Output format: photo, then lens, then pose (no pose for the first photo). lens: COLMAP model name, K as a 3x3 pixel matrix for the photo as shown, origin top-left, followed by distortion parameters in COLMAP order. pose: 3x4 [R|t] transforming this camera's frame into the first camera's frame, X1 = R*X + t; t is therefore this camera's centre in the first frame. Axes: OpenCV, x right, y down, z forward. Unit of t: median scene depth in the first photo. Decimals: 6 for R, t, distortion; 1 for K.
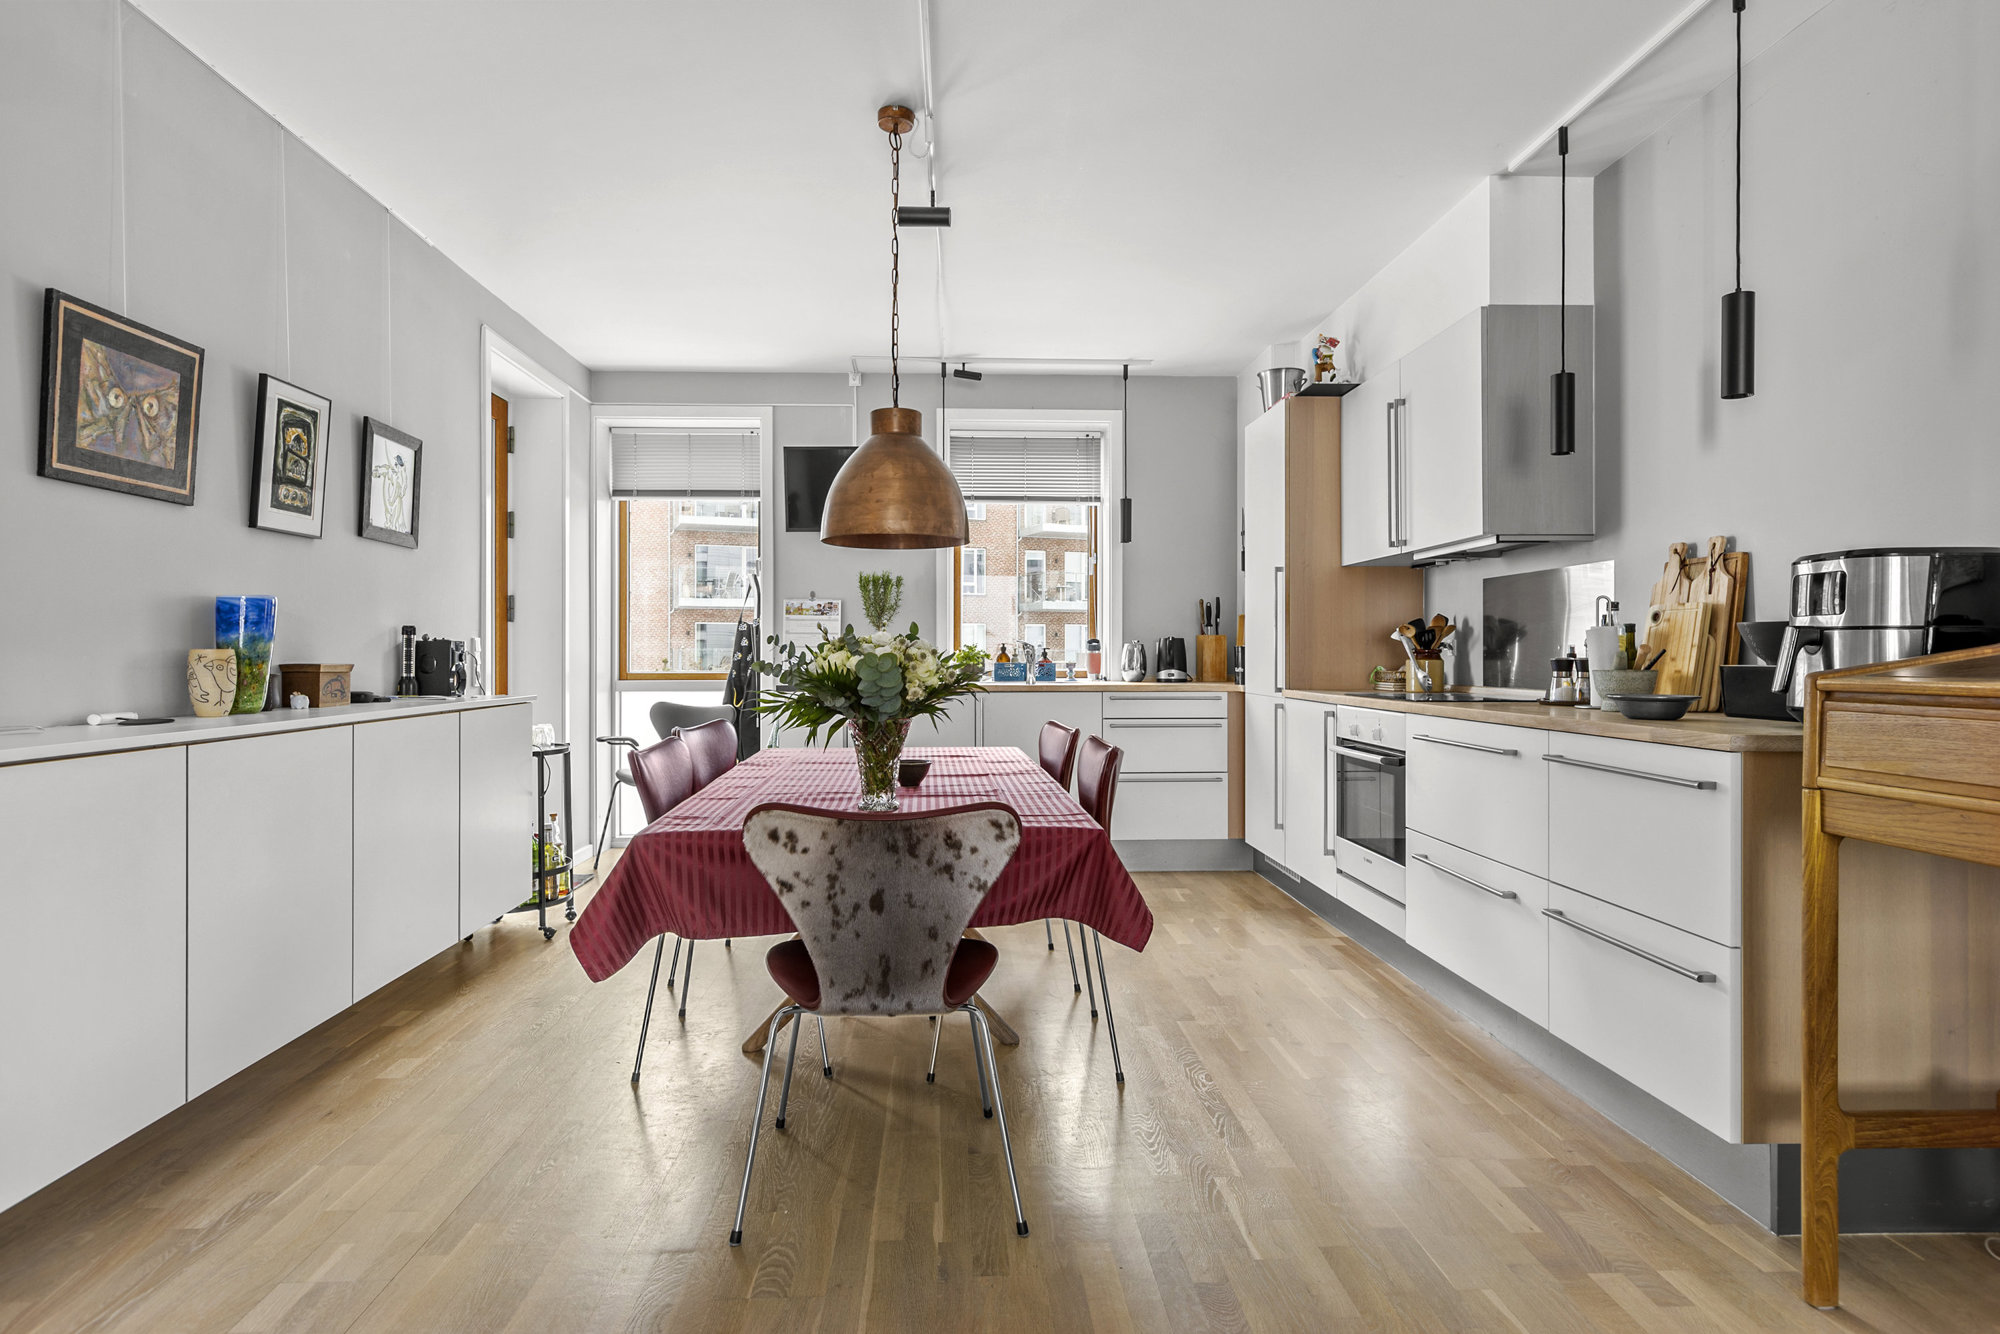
lens RADIAL K [[1085.9, 0, 994.3], [0, 1085.9, 651.8], [0, 0, 1]] dist [0.003746, -0.000819]
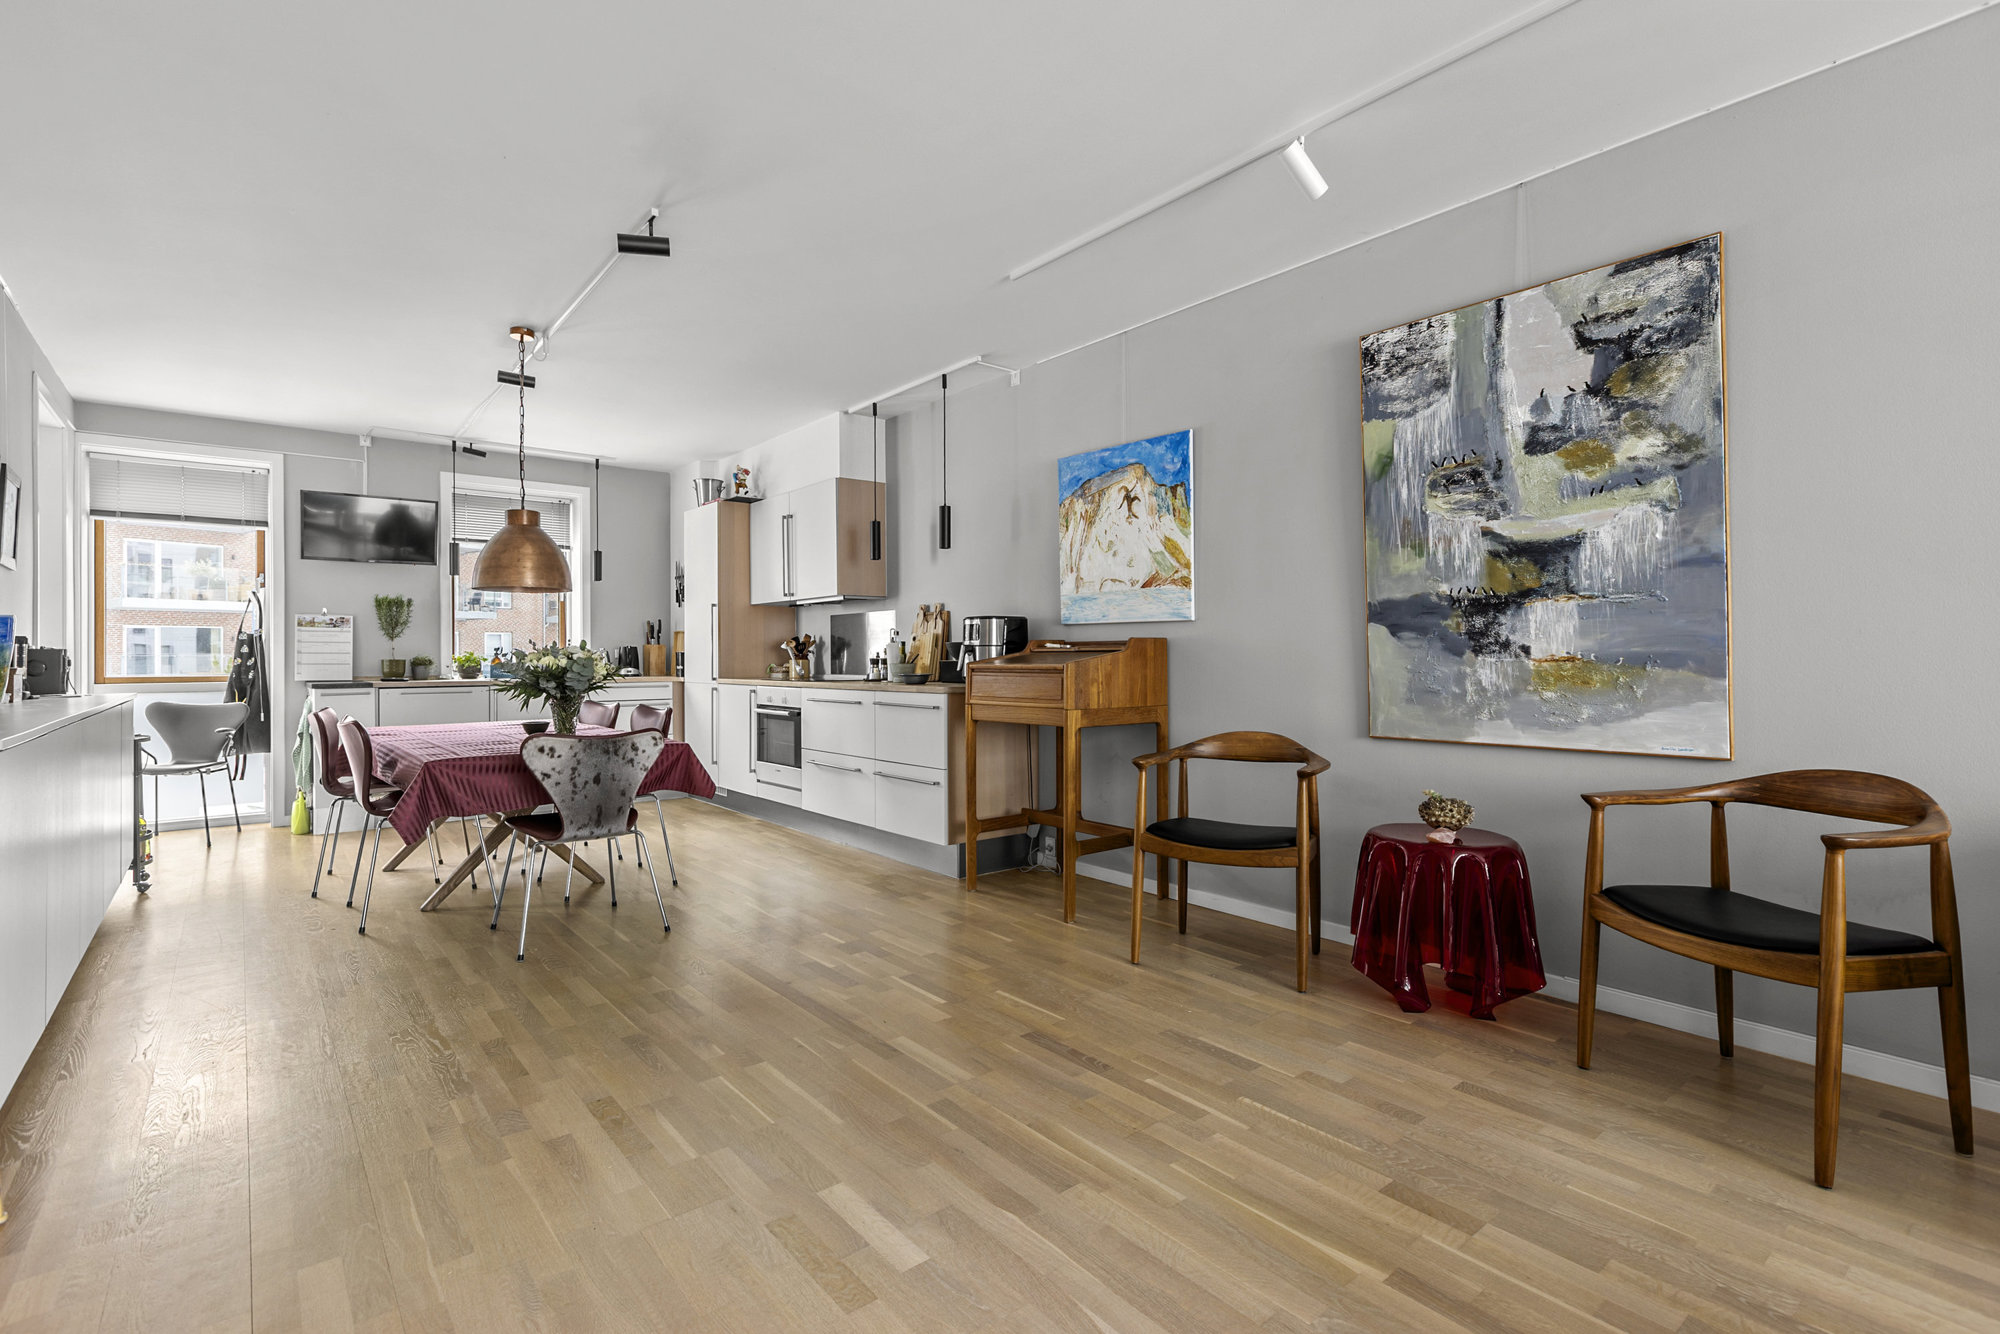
lens RADIAL K [[901.5, 0, 1001.3], [0, 901.5, 650.7], [0, 0, 1]] dist [-0.000139, 0.000340]
pose [[0.788382, -0.000947, 0.615185, -0.323910], [0.004292, 0.999983, -0.003962, -0.000296], [-0.615171, 0.005764, 0.788373, -0.470451]]
